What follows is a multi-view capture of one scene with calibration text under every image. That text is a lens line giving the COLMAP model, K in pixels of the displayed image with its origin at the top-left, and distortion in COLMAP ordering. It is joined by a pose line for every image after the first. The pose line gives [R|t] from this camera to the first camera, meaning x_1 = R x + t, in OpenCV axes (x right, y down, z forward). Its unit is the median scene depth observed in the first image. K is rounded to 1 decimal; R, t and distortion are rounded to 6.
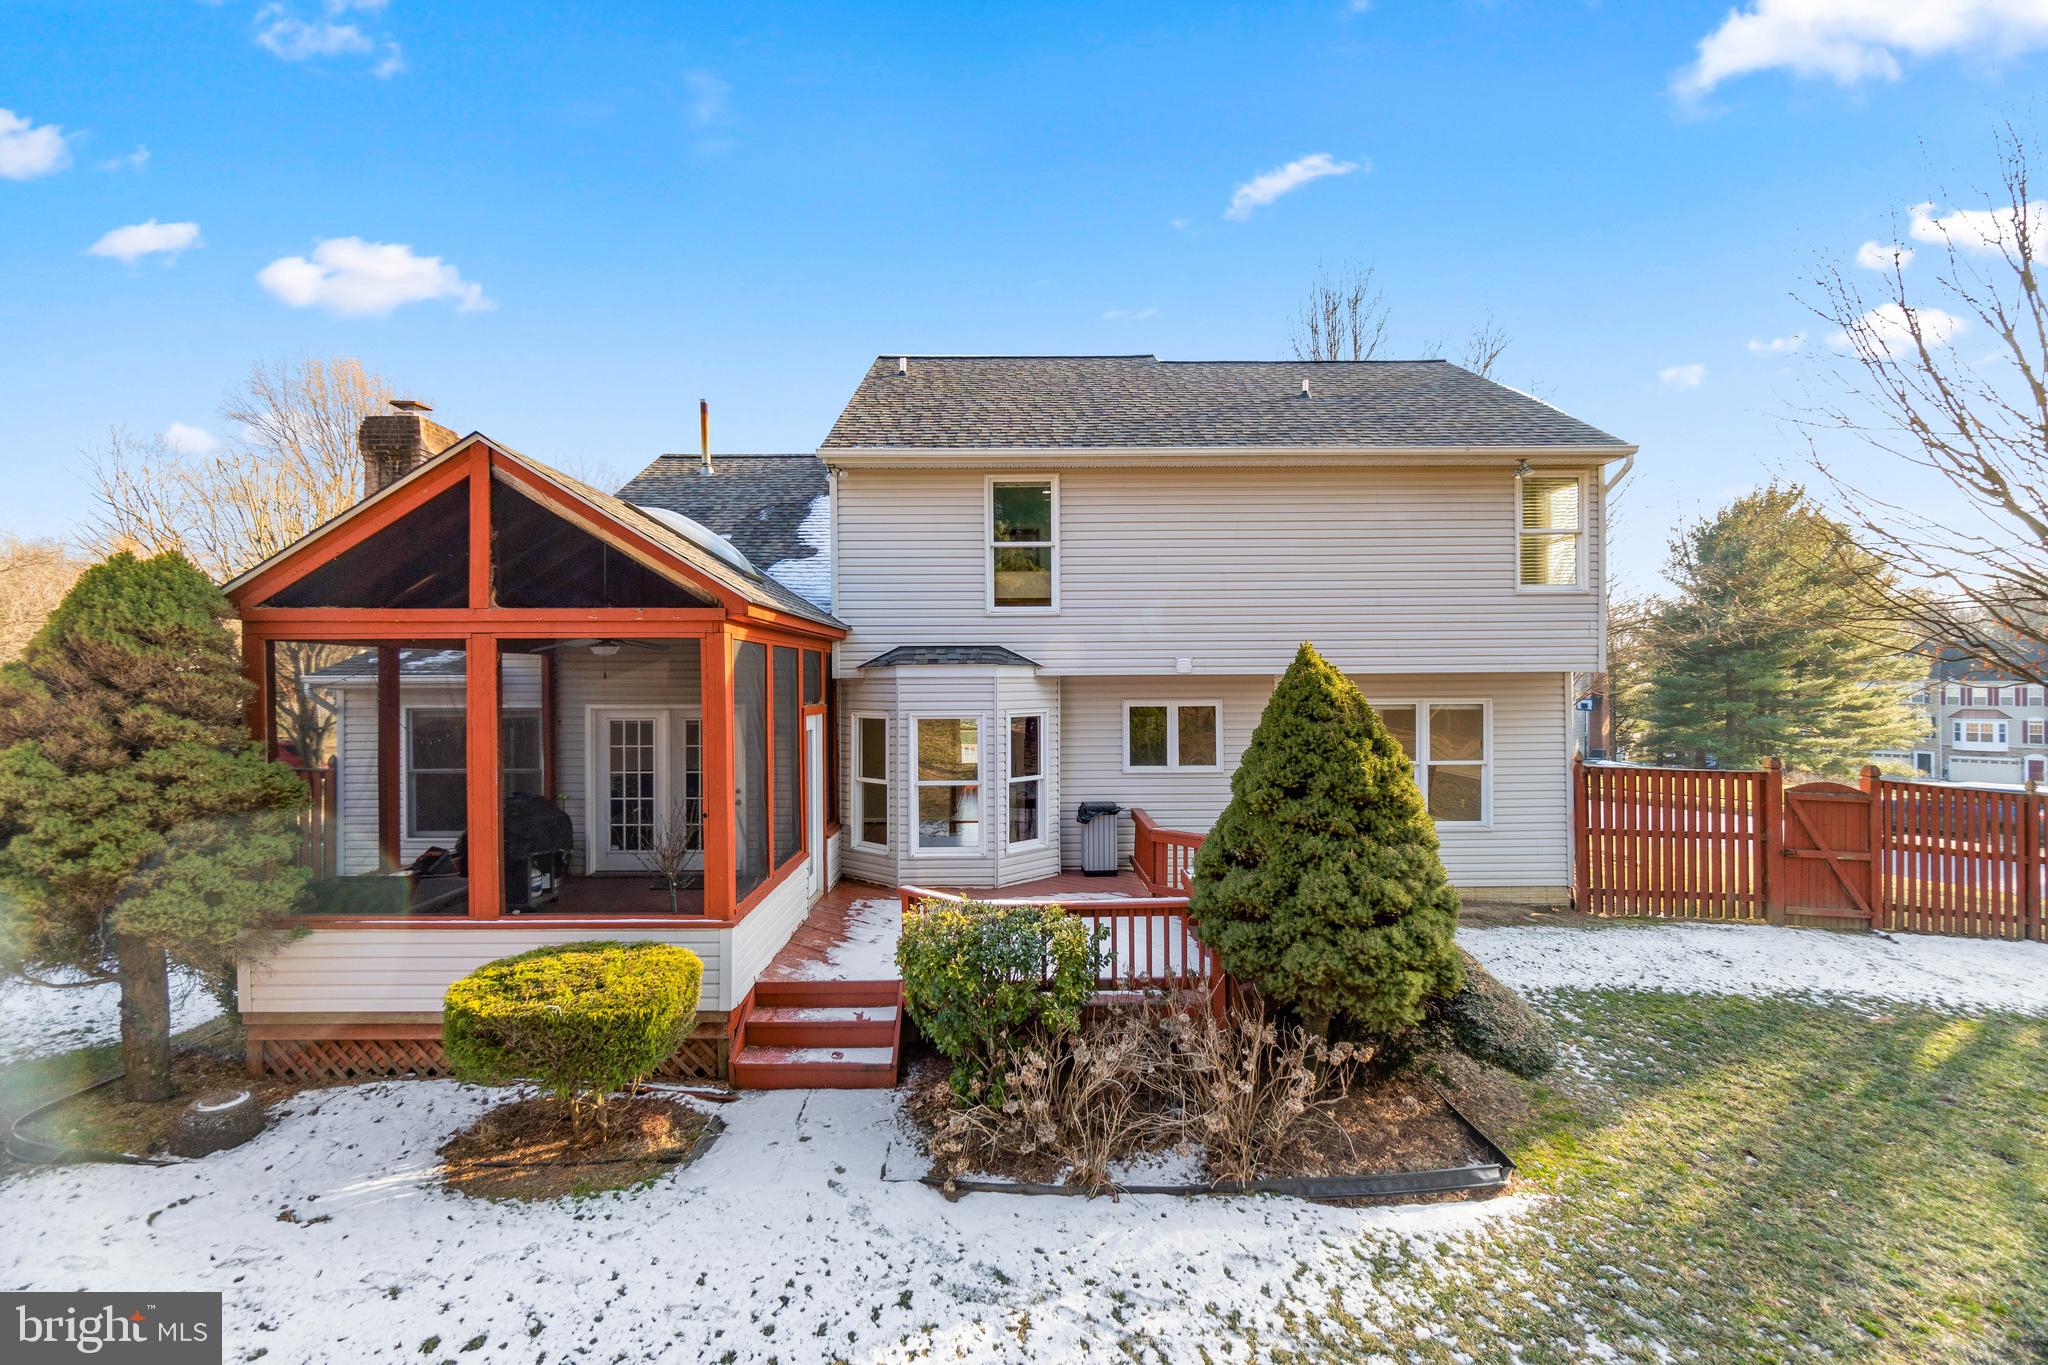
lens RADIAL K [[858.2, 0, 1006.6], [0, 858.2, 668.5], [0, 0, 1]] dist [-0.002907, -0.000511]
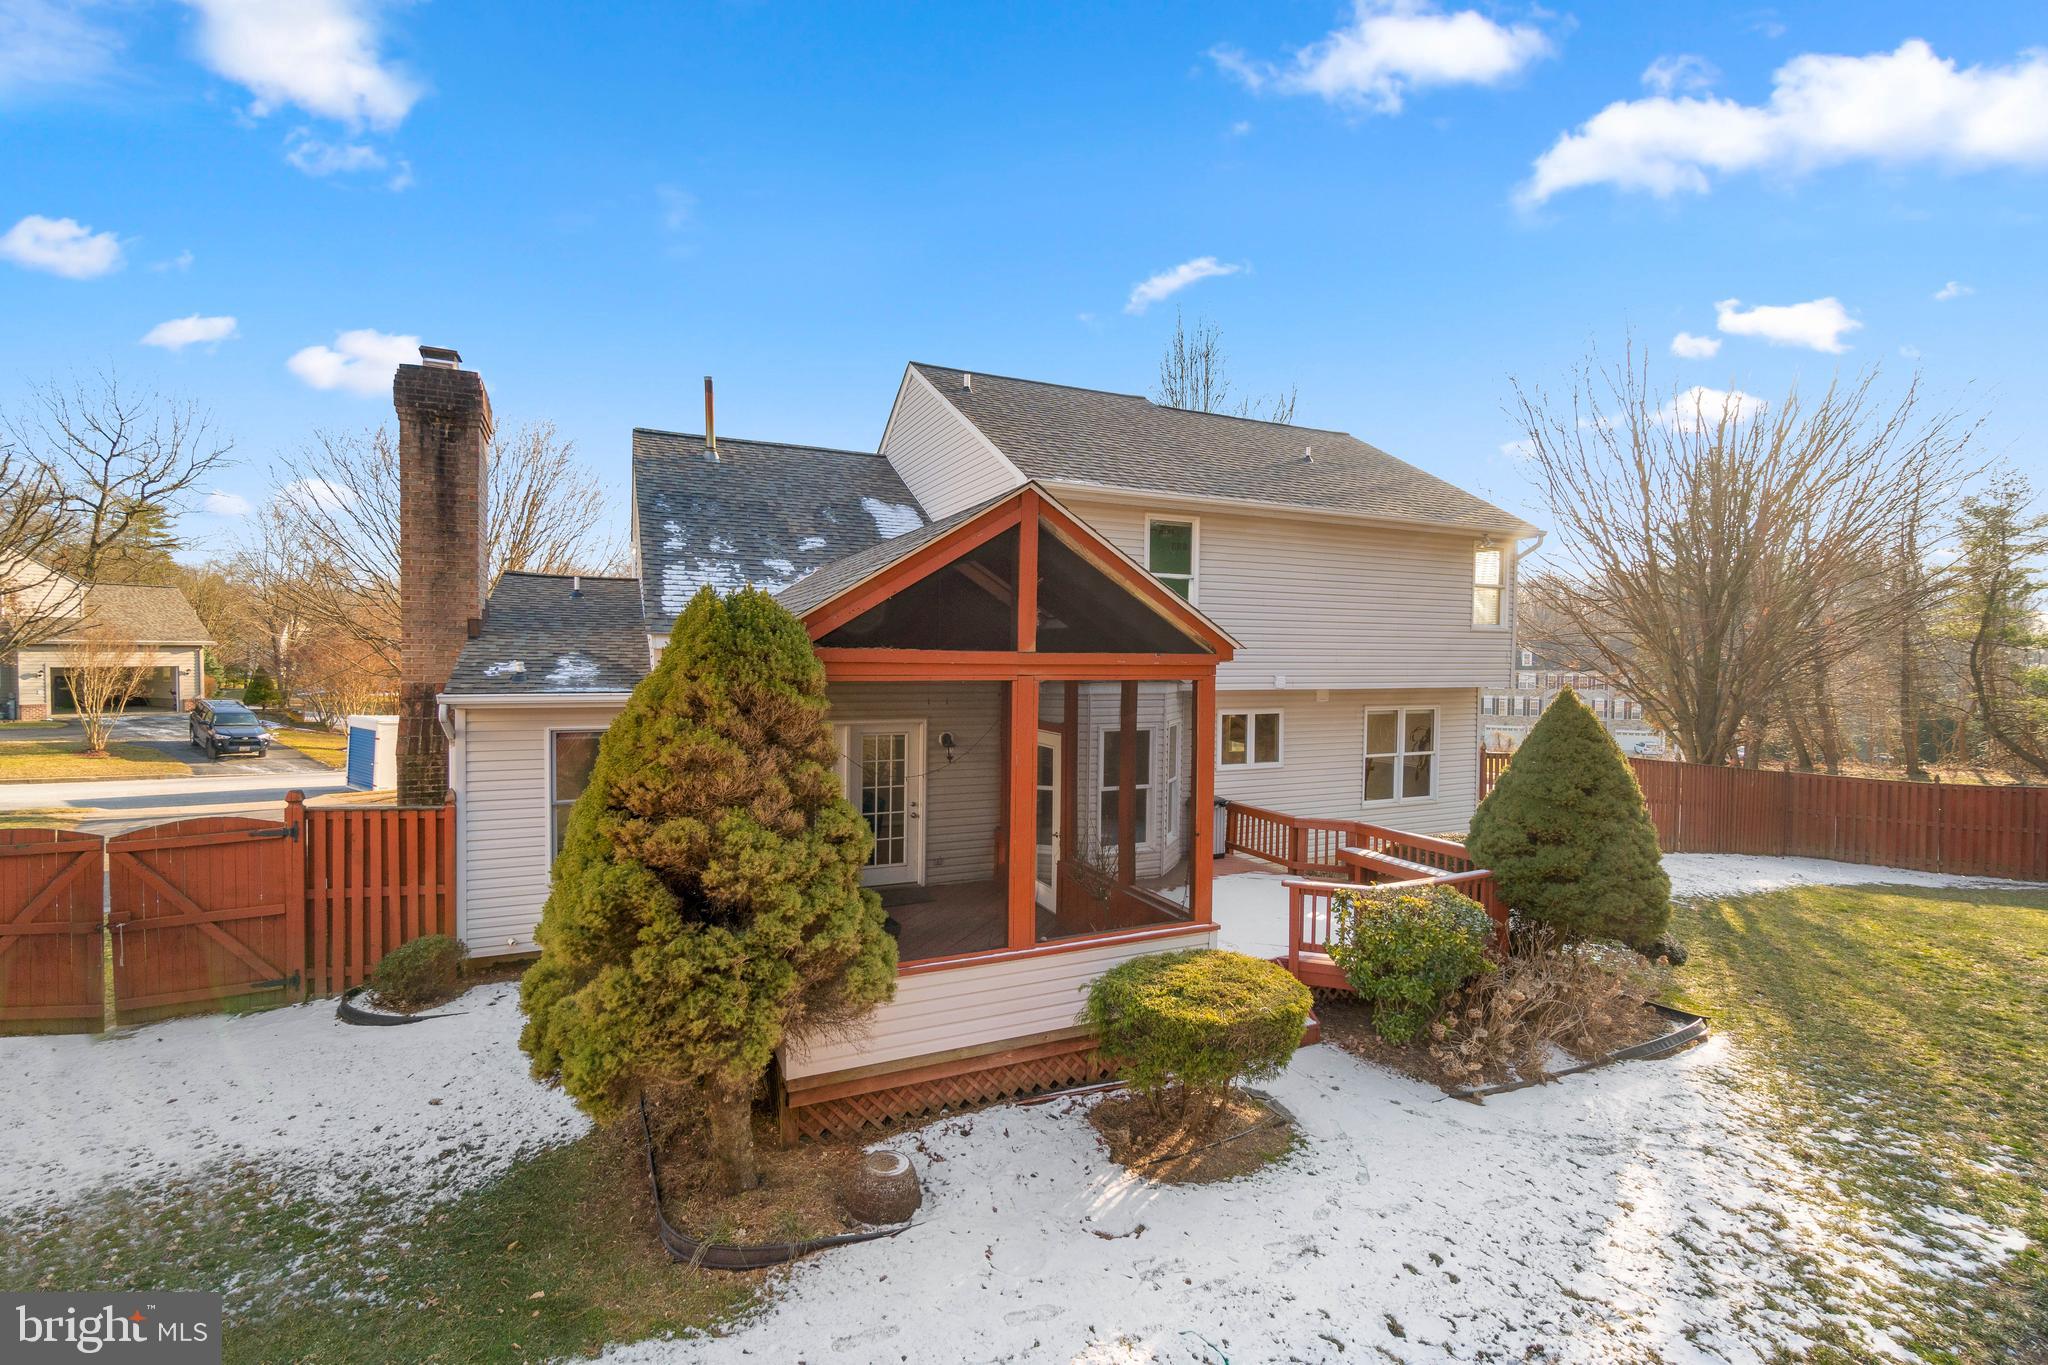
lens RADIAL K [[858.2, 0, 1006.6], [0, 858.2, 668.5], [0, 0, 1]] dist [-0.002907, -0.000511]
pose [[0.917067, 0.006893, 0.398674, -1.039779], [-0.018191, 0.999533, 0.024565, -0.074204], [-0.398319, -0.029780, 0.916764, 0.057951]]
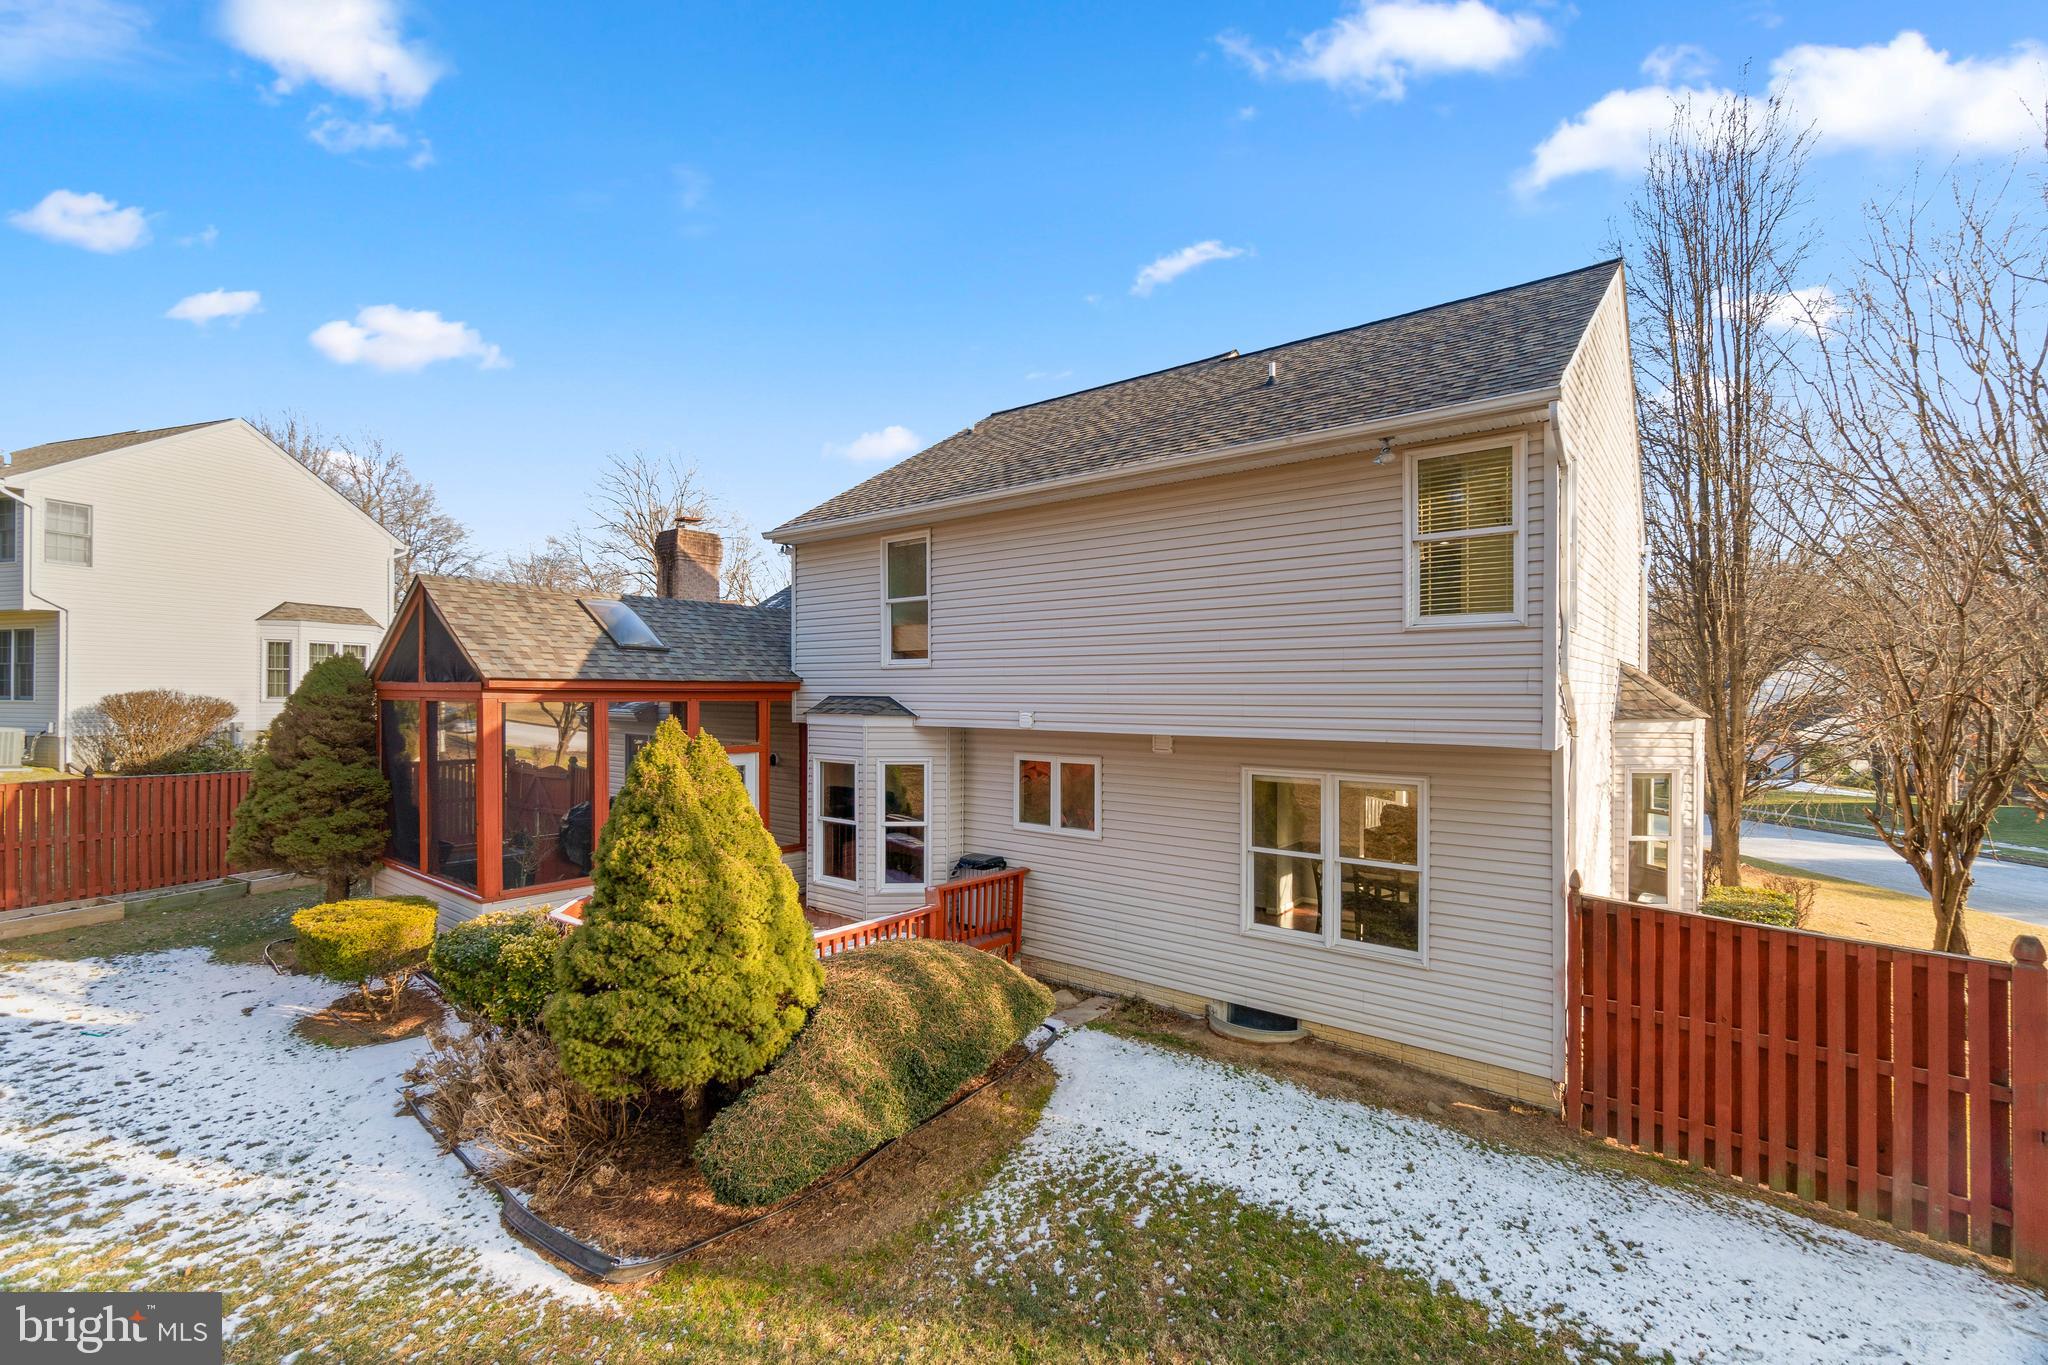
lens RADIAL K [[877.8, 0, 1024.0], [0, 877.8, 682.5], [0, 0, 1]] dist [-0.002137, -0.000158]
pose [[0.778807, 0.002013, -0.627260, 1.301984], [-0.002631, 0.999997, -0.000058, -0.071836], [0.627258, 0.001695, 0.778810, 0.419046]]
